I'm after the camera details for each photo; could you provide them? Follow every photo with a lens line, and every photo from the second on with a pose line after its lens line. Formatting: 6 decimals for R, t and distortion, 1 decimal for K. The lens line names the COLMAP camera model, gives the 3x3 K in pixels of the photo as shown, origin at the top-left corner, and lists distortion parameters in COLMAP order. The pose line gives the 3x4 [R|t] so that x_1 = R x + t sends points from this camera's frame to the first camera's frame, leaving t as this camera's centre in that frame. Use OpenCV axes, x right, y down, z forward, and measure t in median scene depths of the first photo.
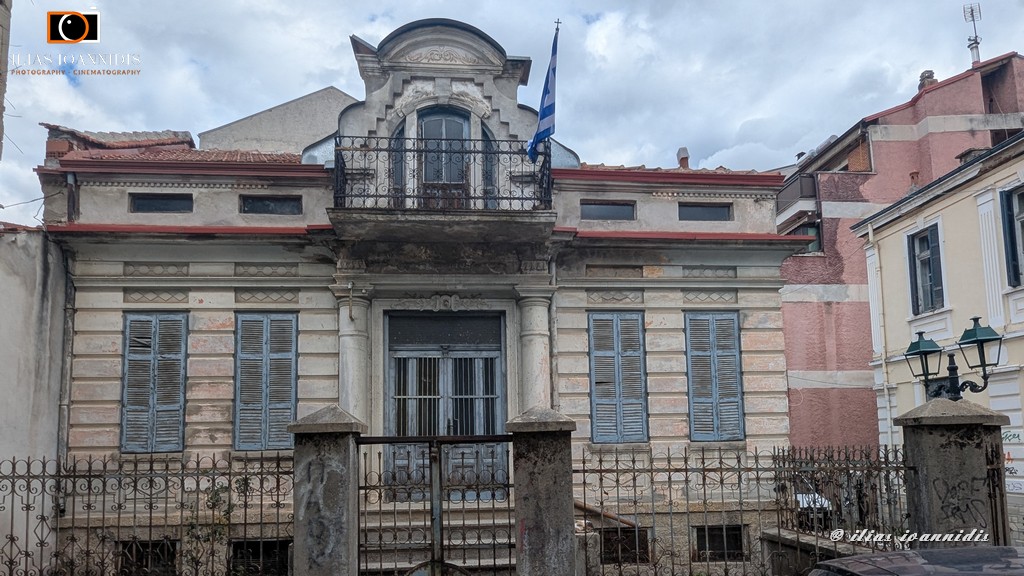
lens RADIAL K [[658.8, 0, 508.8], [0, 658.8, 382.5], [0, 0, 1]] dist [-0.000253, 0.000604]
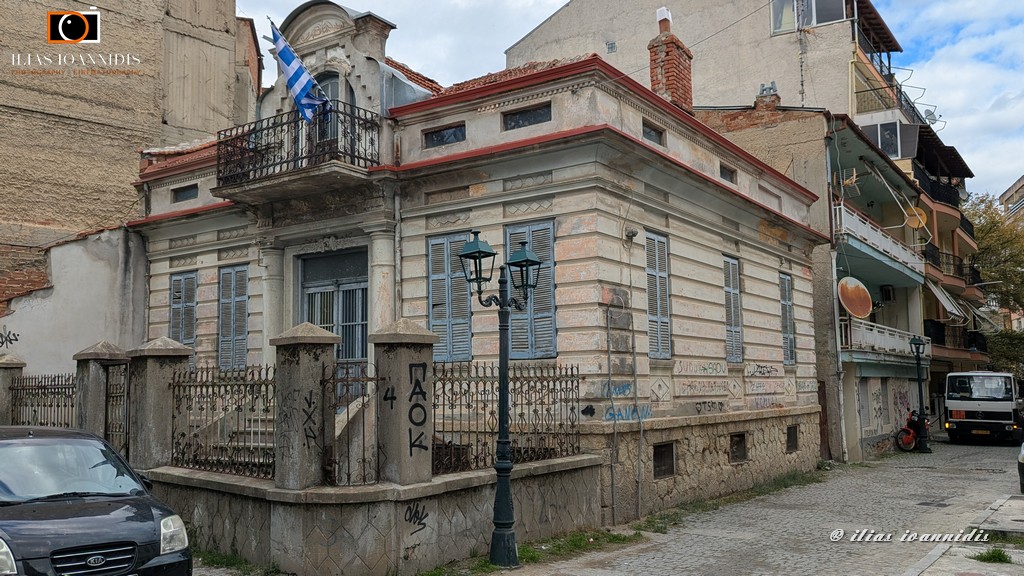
lens RADIAL K [[849.6, 0, 514.7], [0, 849.6, 293.2], [0, 0, 1]] dist [0.101957, -0.211063]
pose [[0.769744, -0.062636, -0.635272, 1.085102], [0.068836, 0.997516, -0.014944, 0.010443], [0.634630, -0.032227, 0.772144, 0.039421]]
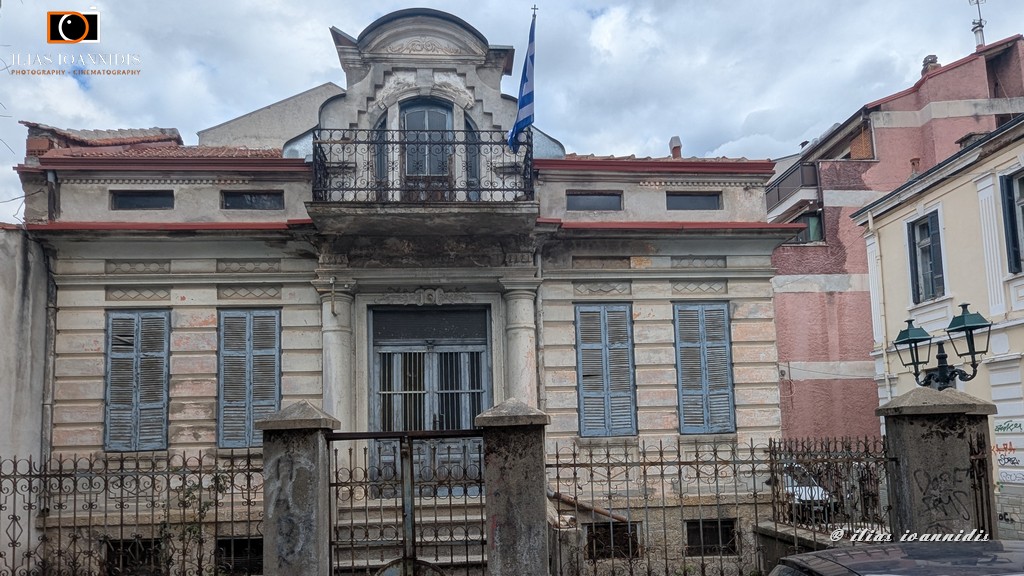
lens RADIAL K [[658.8, 0, 508.8], [0, 658.8, 382.5], [0, 0, 1]] dist [-0.000253, 0.000604]
pose [[0.999850, -0.011294, -0.013155, 0.033279], [0.011391, 0.999908, 0.007309, 0.001708], [0.013071, -0.007457, 0.999887, 0.011789]]
